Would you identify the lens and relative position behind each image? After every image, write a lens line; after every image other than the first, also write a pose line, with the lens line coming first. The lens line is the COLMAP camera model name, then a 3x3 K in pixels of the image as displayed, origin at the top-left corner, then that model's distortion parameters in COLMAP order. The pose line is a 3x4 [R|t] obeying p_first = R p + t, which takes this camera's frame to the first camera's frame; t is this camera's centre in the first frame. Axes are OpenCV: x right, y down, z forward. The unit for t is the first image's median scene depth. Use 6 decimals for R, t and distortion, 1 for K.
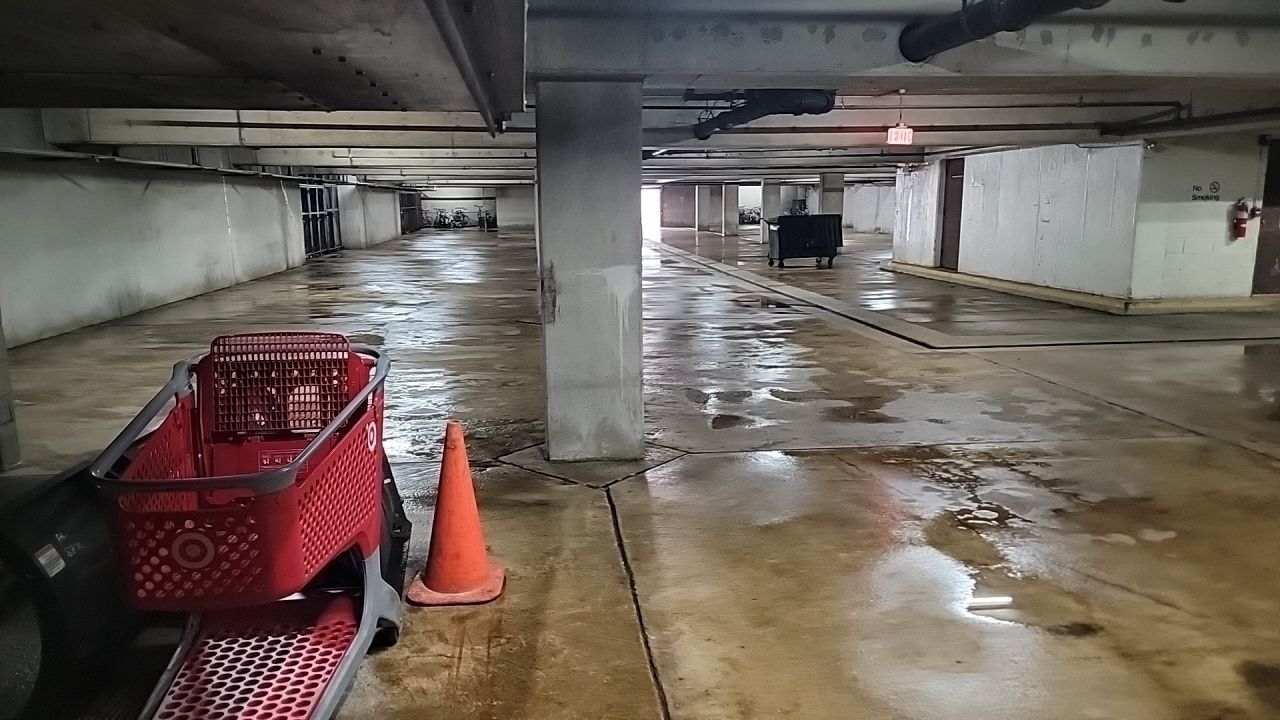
lens RADIAL K [[898.4, 0, 631.4], [0, 898.4, 363.6], [0, 0, 1]] dist [0.055220, -0.024100]
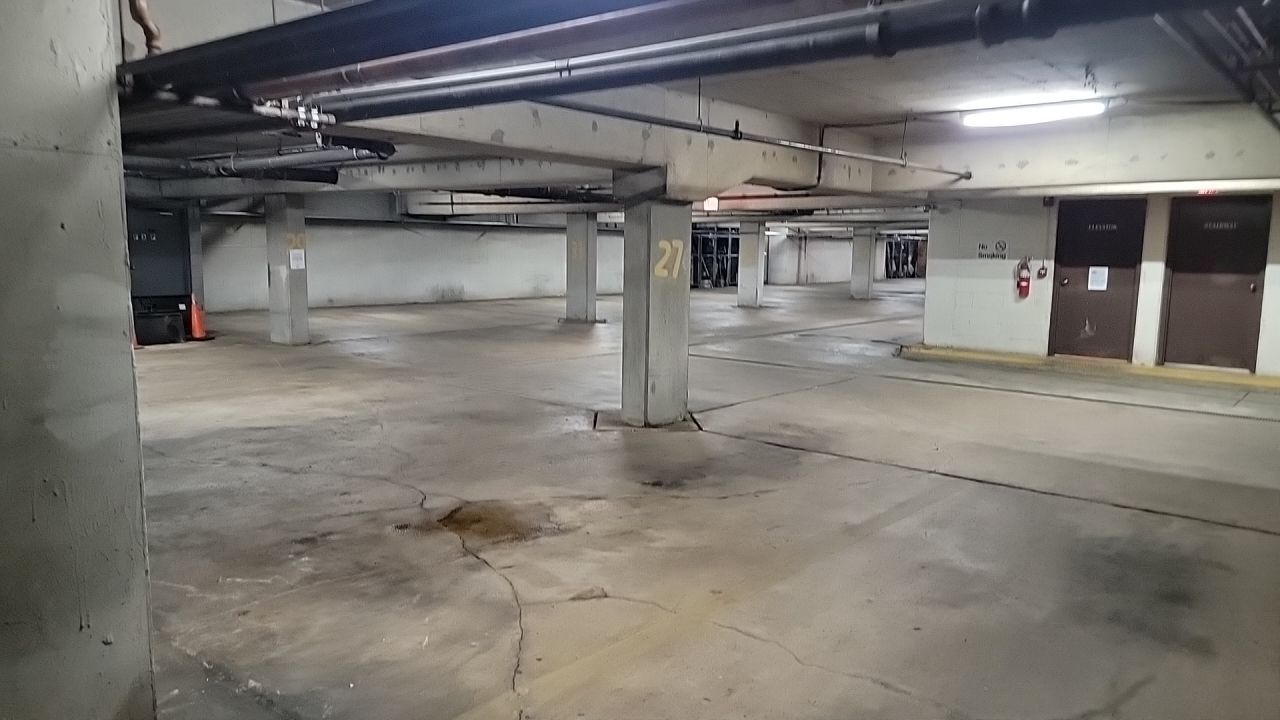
lens RADIAL K [[898.4, 0, 636.6], [0, 898.4, 365.3], [0, 0, 1]] dist [0.055220, -0.024100]
pose [[0.681129, 0.115496, -0.722997, 1.120446], [-0.151716, 0.988311, 0.014949, -0.009259], [0.716272, 0.099508, 0.690690, -0.007270]]
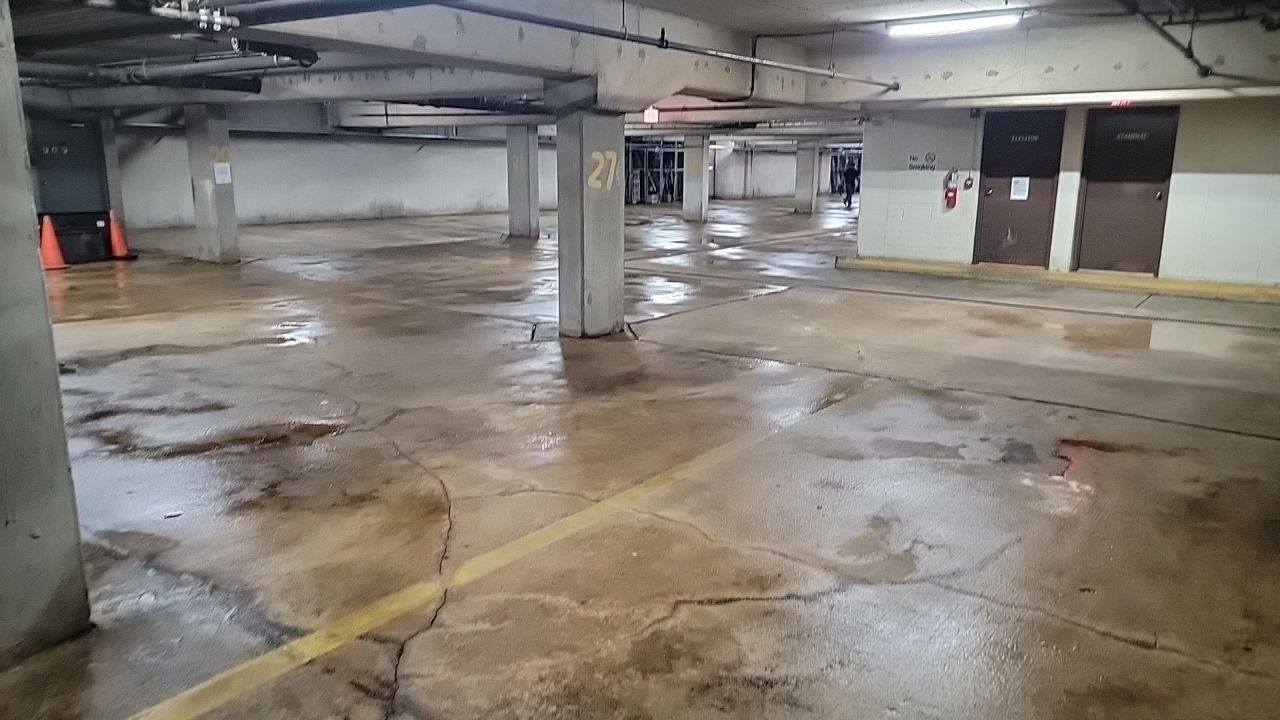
lens RADIAL K [[898.4, 0, 658.1], [0, 898.4, 358.8], [0, 0, 1]] dist [0.055220, -0.024100]
pose [[0.736032, 0.161053, -0.657509, 1.141152], [-0.138239, 0.986578, 0.086909, -0.006272], [0.662681, 0.026925, 0.748417, -0.009323]]
